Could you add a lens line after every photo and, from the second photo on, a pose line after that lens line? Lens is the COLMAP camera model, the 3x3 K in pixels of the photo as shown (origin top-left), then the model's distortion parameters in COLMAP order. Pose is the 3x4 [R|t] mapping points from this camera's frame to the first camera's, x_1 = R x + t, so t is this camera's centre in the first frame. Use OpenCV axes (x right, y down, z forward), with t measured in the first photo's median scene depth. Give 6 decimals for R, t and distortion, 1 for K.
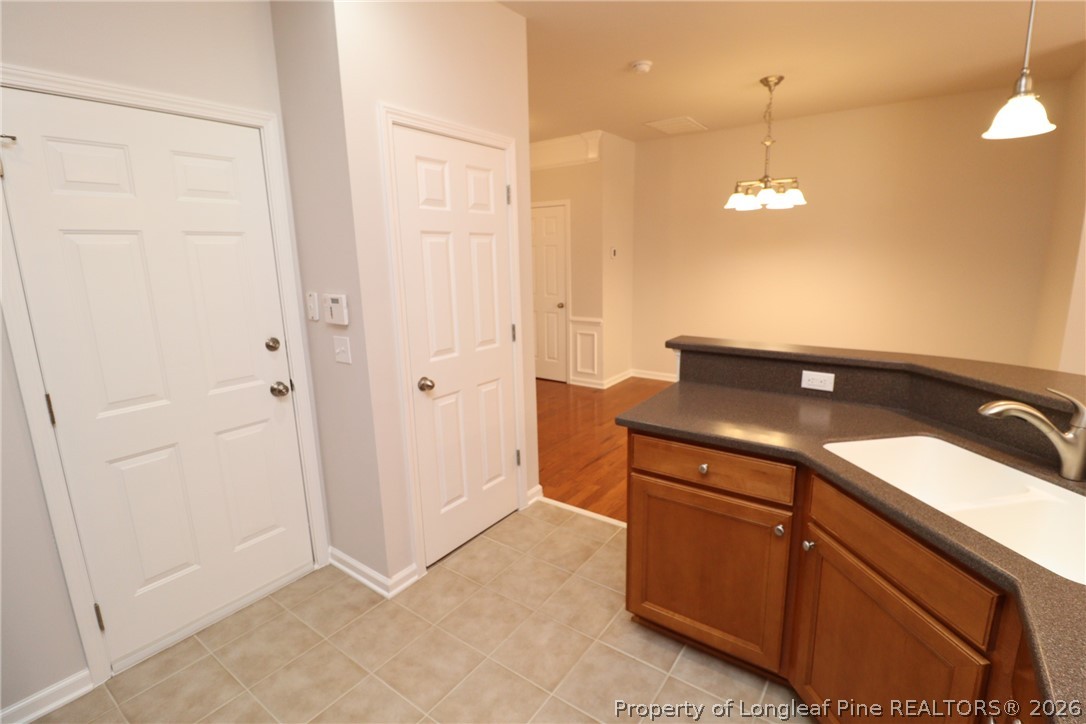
lens RADIAL K [[505.4, 0, 546.0], [0, 505.4, 358.1], [0, 0, 1]] dist [-0.011237, -0.005370]
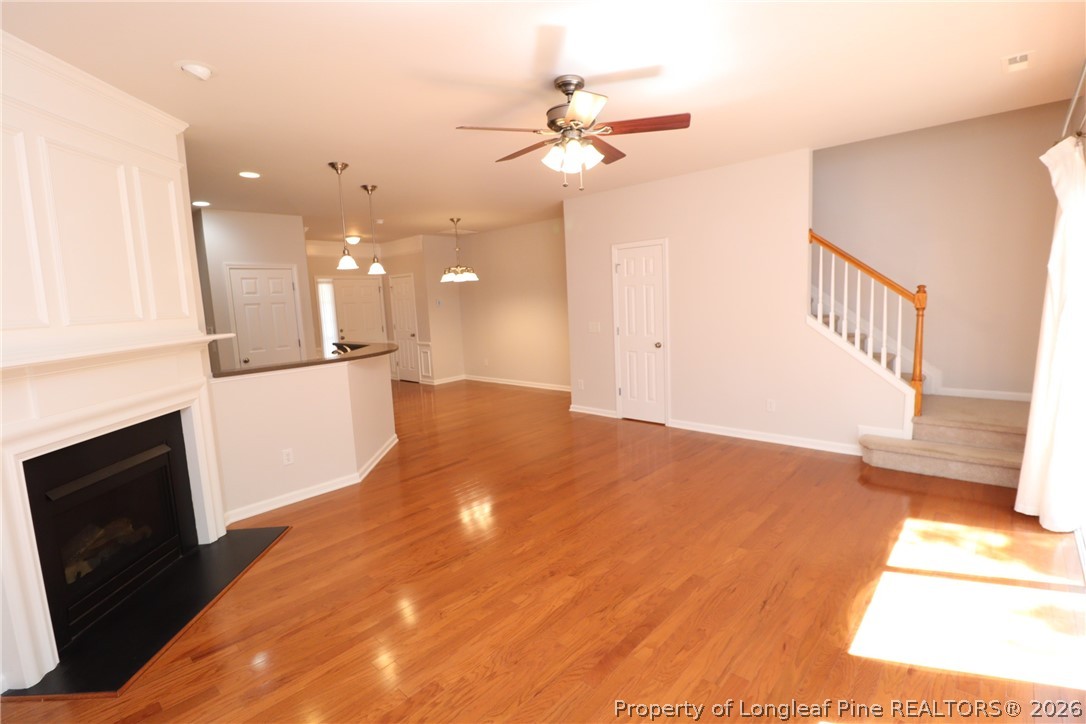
lens RADIAL K [[505.4, 0, 550.3], [0, 505.4, 352.5], [0, 0, 1]] dist [-0.011237, -0.005370]
pose [[0.993033, -0.013092, -0.117109, 1.631771], [0.002566, 0.995976, -0.089582, 0.247966], [0.117811, 0.088658, 0.989070, -1.410582]]
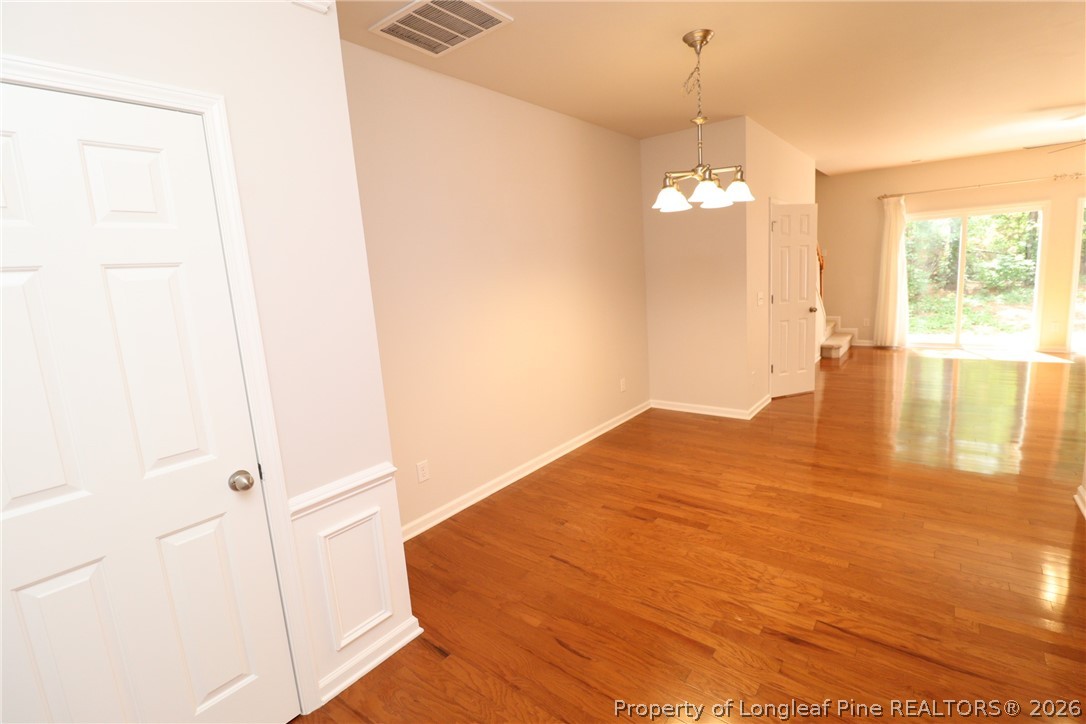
lens RADIAL K [[505.4, 0, 560.1], [0, 505.4, 358.8], [0, 0, 1]] dist [-0.011237, -0.005370]
pose [[0.022664, -0.150934, 0.988284, -0.547447], [0.268622, 0.953105, 0.139401, -0.393362], [-0.962979, 0.262315, 0.062145, 1.945080]]
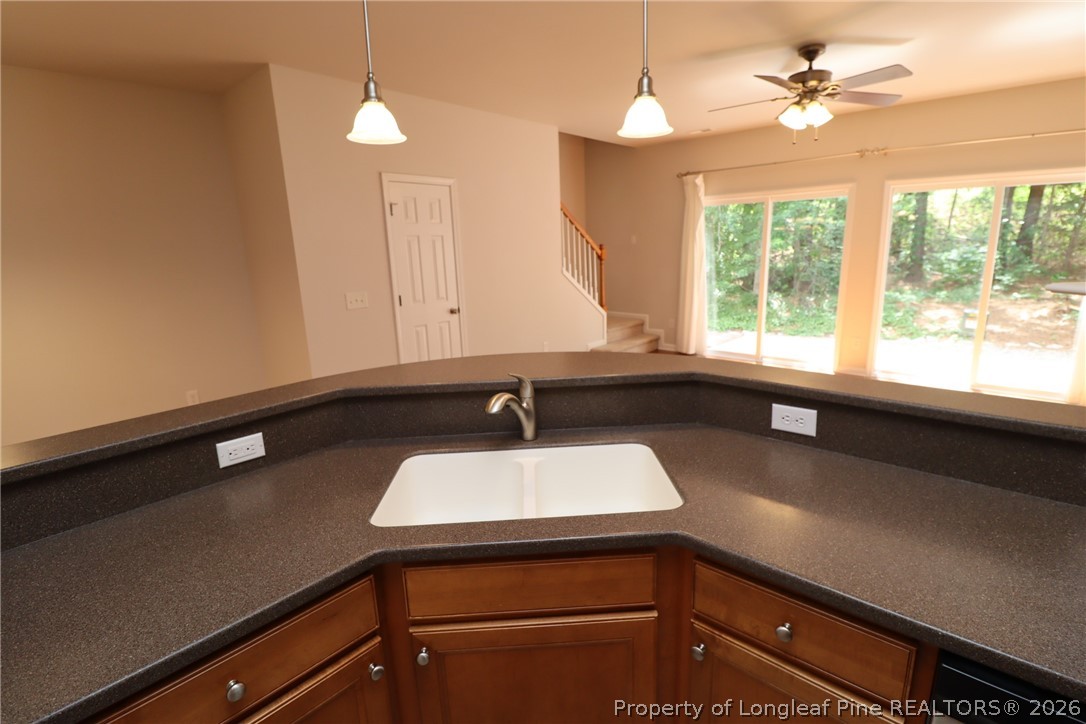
lens RADIAL K [[505.4, 0, 560.8], [0, 505.4, 360.1], [0, 0, 1]] dist [-0.011237, -0.005370]
pose [[0.090318, -0.208656, 0.973810, -0.055791], [0.231406, 0.955441, 0.183258, -0.081772], [-0.968656, 0.208794, 0.134578, 0.383129]]
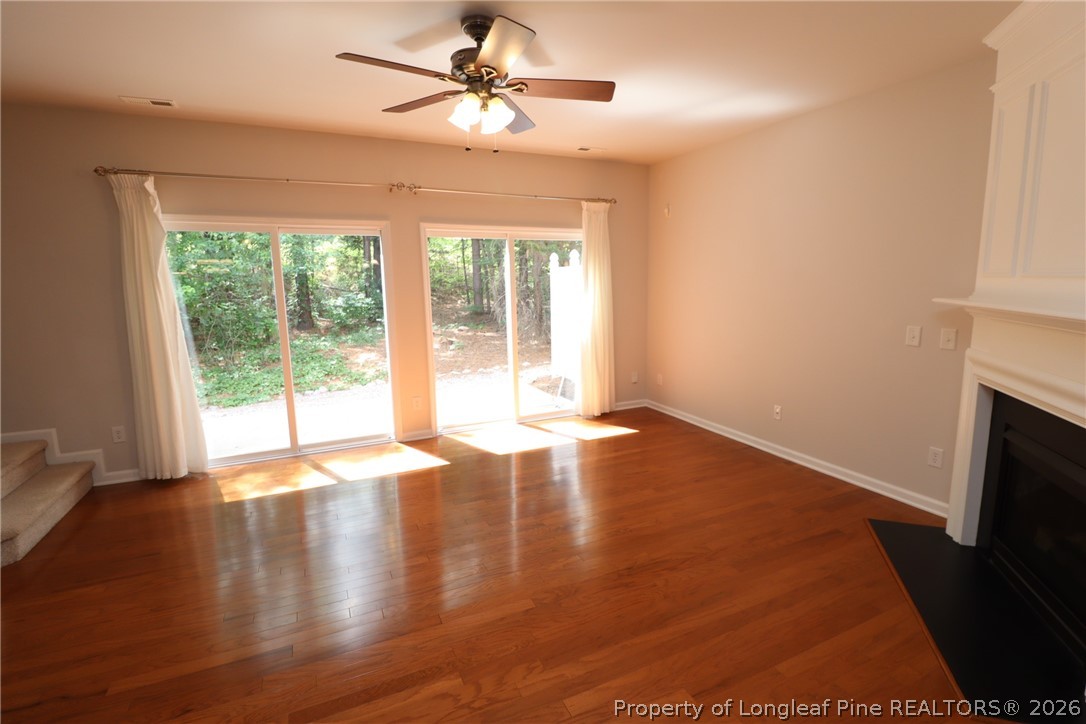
lens RADIAL K [[505.4, 0, 557.7], [0, 505.4, 357.7], [0, 0, 1]] dist [-0.011237, -0.005370]
pose [[-0.882950, -0.043942, 0.467406, 0.904966], [0.123928, 0.938479, 0.322335, -0.170370], [-0.452815, 0.342530, -0.823184, 0.704003]]
